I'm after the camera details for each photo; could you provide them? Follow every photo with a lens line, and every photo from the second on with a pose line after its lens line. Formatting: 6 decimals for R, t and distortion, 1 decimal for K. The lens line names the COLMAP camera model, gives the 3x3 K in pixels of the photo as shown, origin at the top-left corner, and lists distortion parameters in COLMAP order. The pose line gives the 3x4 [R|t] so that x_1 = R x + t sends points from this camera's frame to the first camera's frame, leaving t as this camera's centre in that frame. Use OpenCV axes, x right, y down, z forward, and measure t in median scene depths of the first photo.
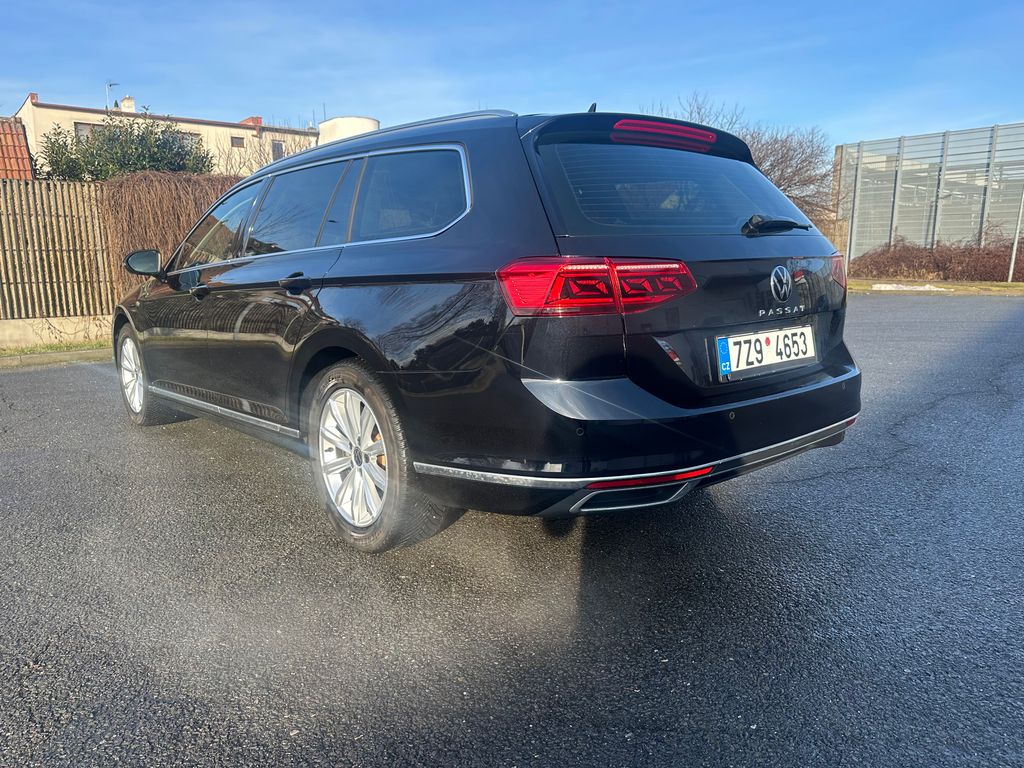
lens RADIAL K [[726.9, 0, 506.8], [0, 726.9, 386.3], [0, 0, 1]] dist [0.028926, -0.029894]
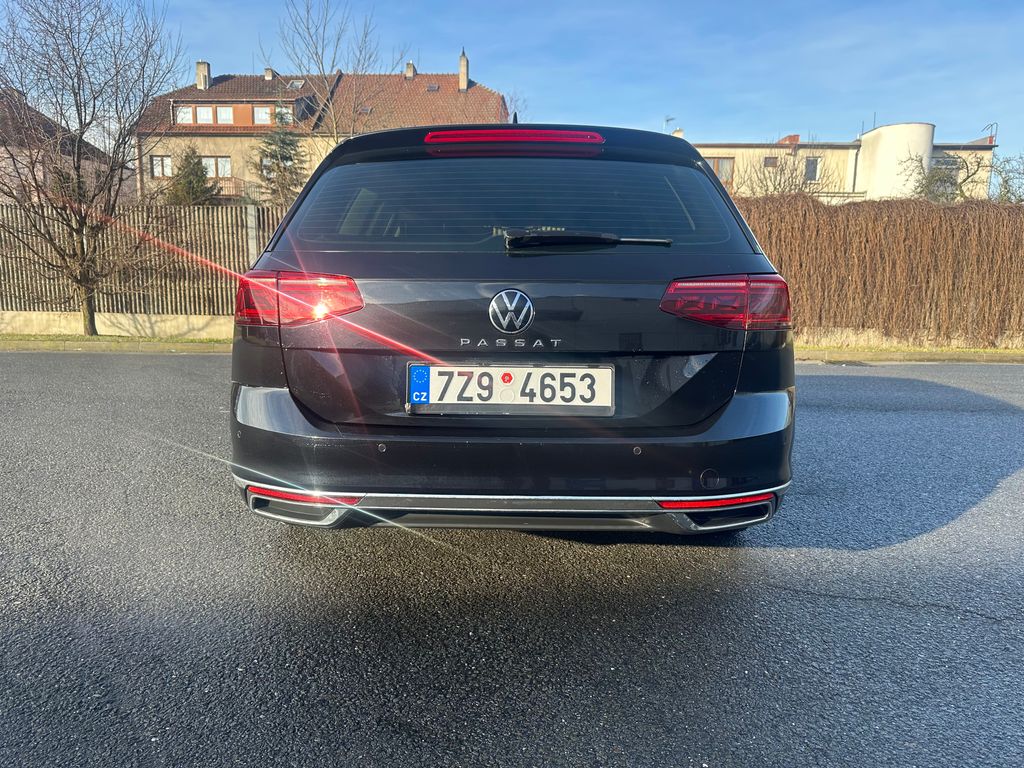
lens RADIAL K [[726.9, 0, 508.0], [0, 726.9, 381.3], [0, 0, 1]] dist [0.028926, -0.029894]
pose [[0.753944, 0.116092, -0.646600, 0.103395], [-0.135943, 0.990528, 0.019331, -0.008406], [0.642719, 0.073326, 0.762584, 0.040480]]
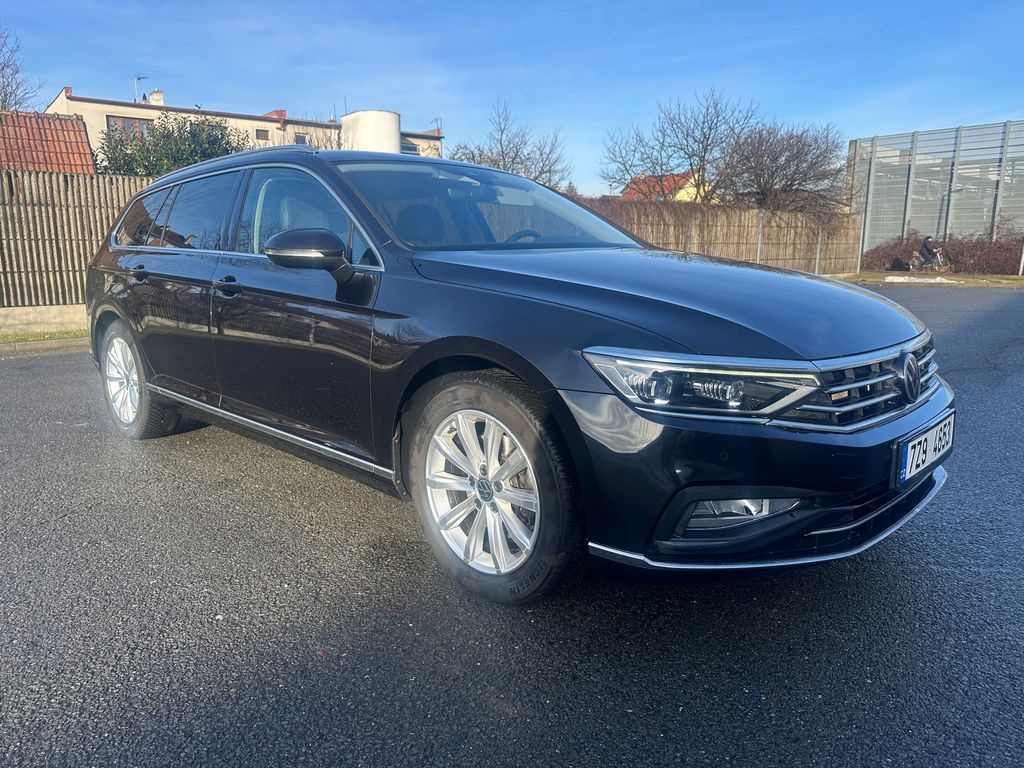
lens RADIAL K [[726.9, 0, 507.4], [0, 726.9, 376.4], [0, 0, 1]] dist [0.028926, -0.029894]
pose [[0.999900, 0.007256, -0.012159, -0.022376], [-0.007268, 0.999973, -0.000985, 0.007234], [0.012152, 0.001073, 0.999926, -0.043909]]
